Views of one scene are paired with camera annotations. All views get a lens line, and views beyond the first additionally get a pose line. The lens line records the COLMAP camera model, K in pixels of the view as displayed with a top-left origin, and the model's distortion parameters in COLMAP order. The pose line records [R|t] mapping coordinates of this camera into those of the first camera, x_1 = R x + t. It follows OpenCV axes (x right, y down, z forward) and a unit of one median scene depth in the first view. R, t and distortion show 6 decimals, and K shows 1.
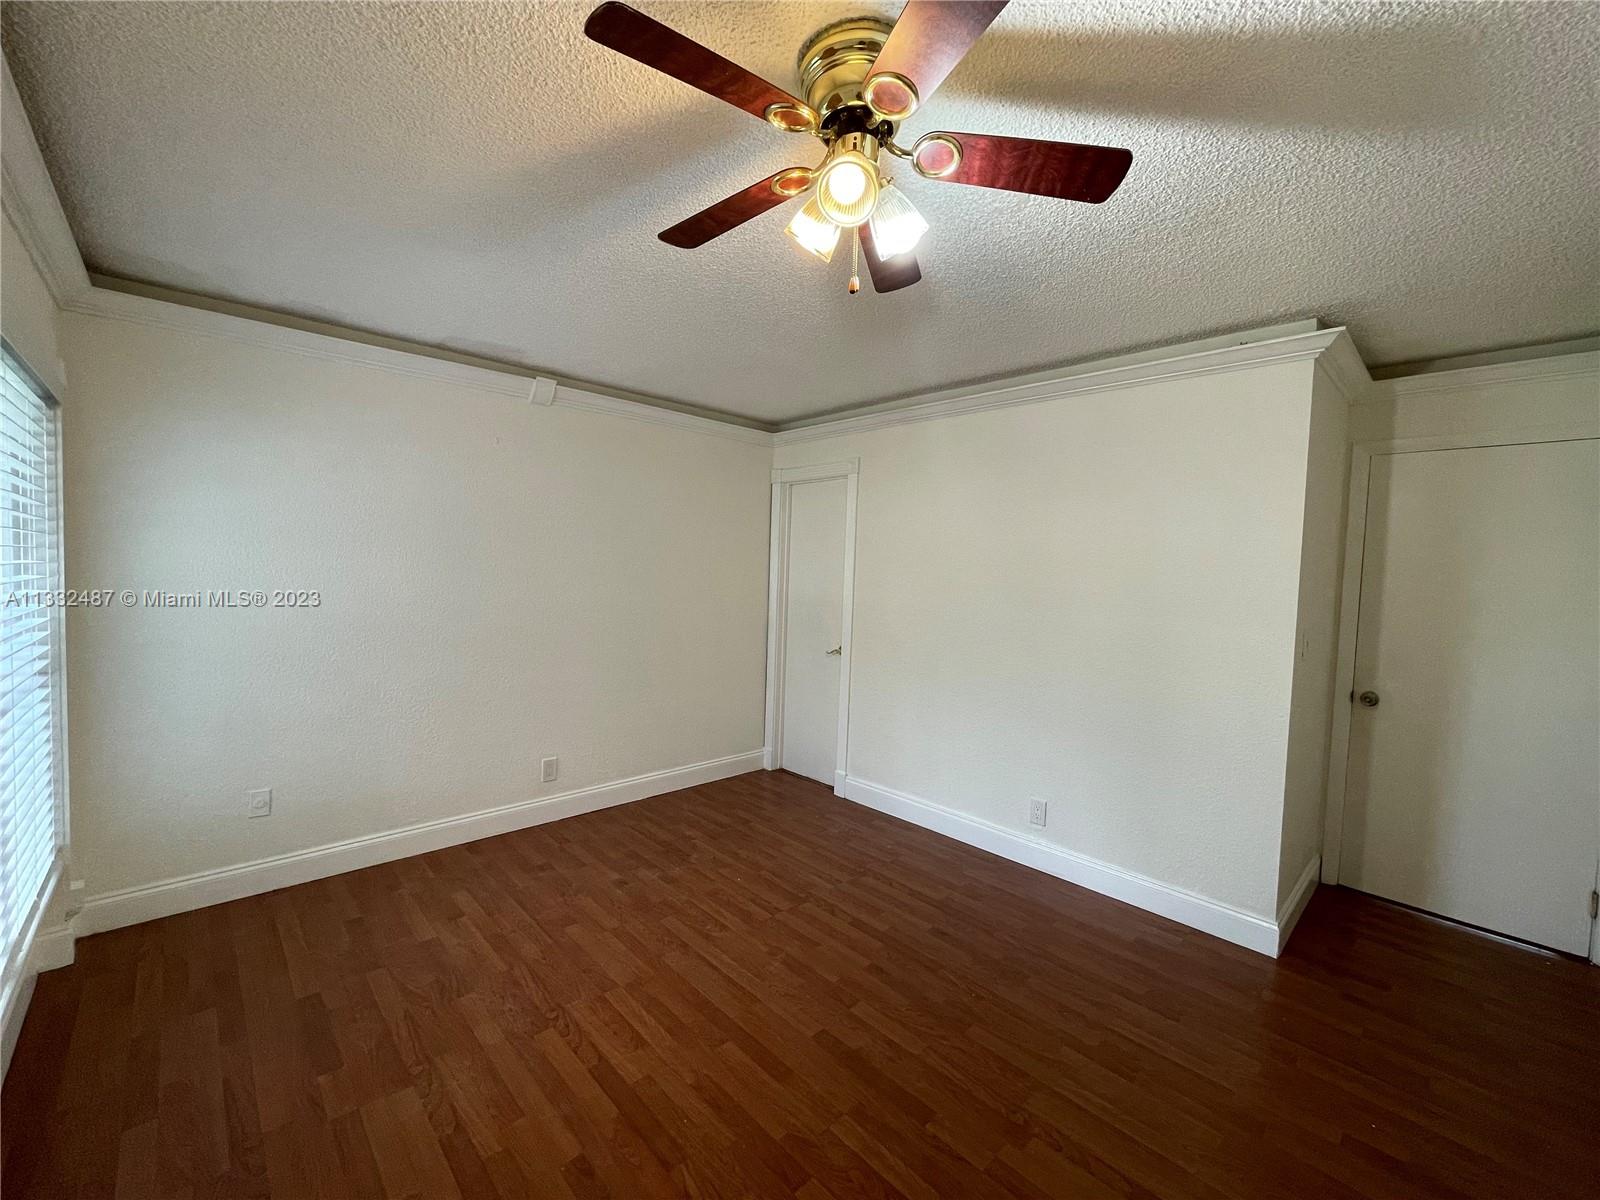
lens RADIAL K [[650.2, 0, 801.2], [0, 650.2, 598.4], [0, 0, 1]] dist [-0.000317, 0.000024]
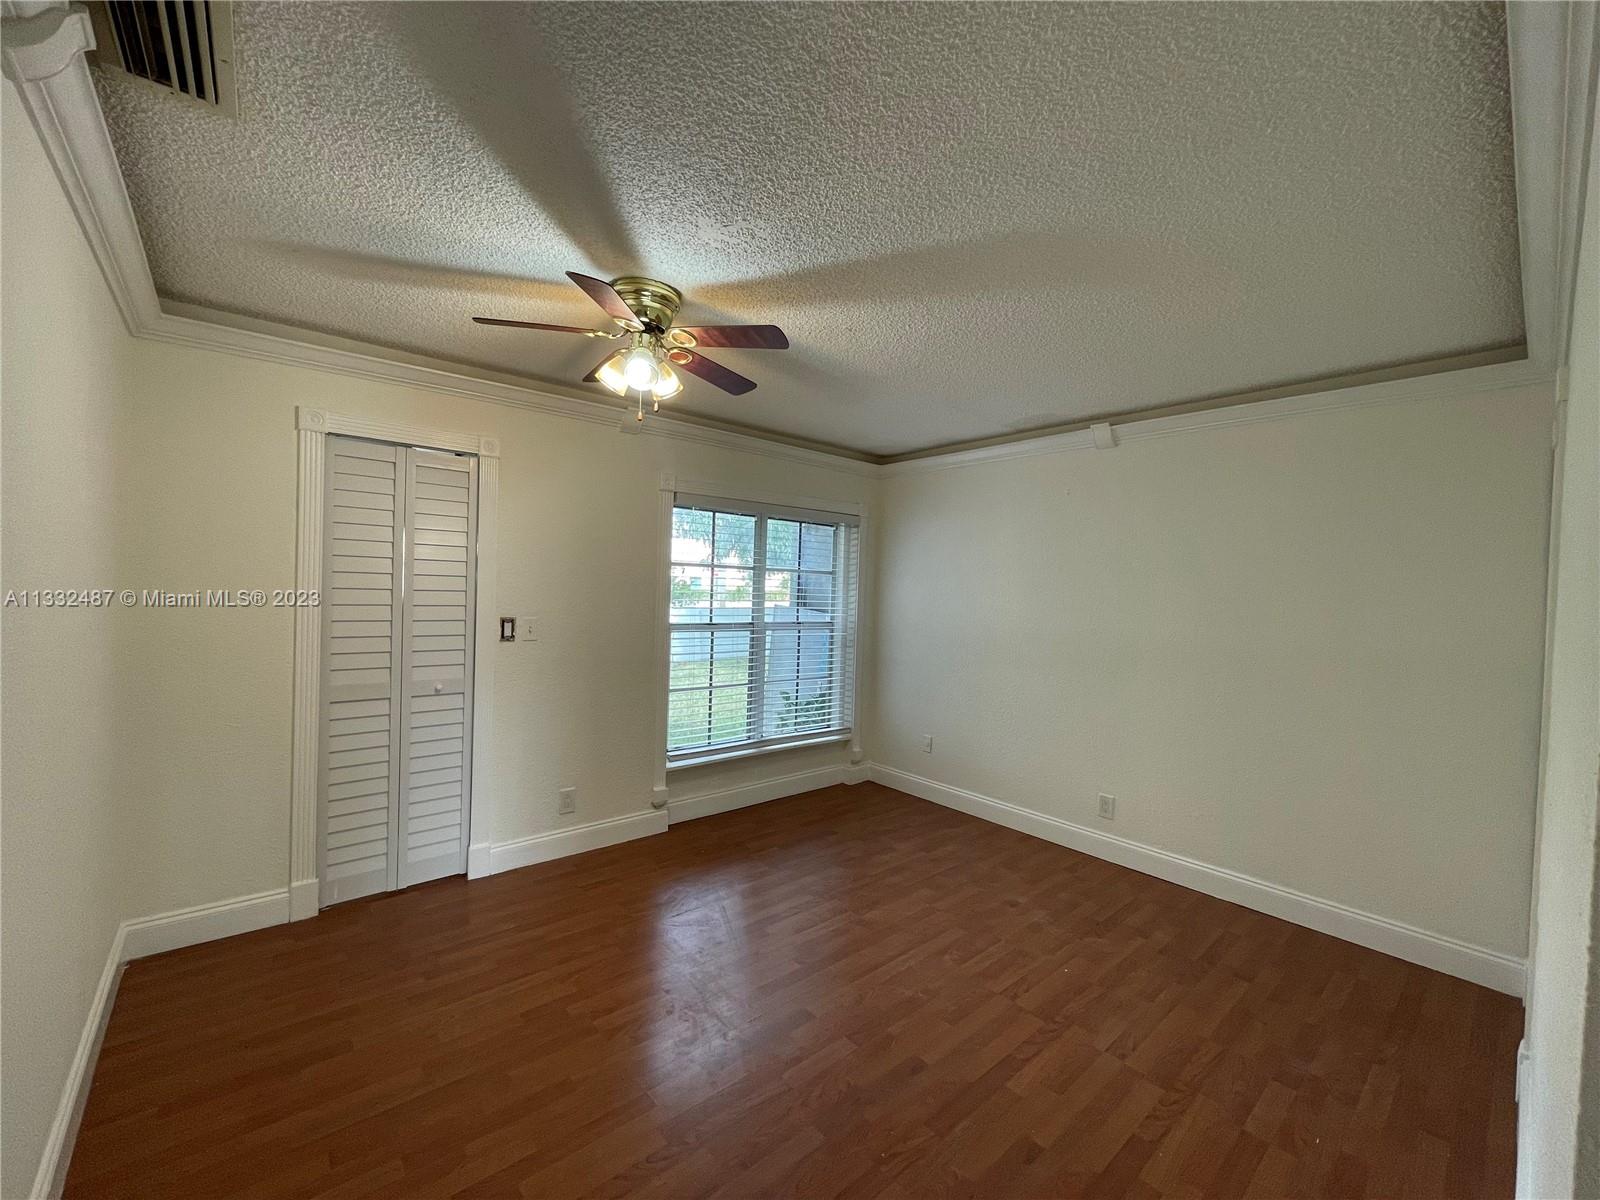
lens RADIAL K [[650.2, 0, 801.2], [0, 650.2, 598.4], [0, 0, 1]] dist [-0.000317, 0.000024]
pose [[-0.038530, -0.014868, -0.999147, 0.748531], [-0.083767, 0.996418, -0.011597, -0.003865], [0.995740, 0.083249, -0.039637, 0.649917]]
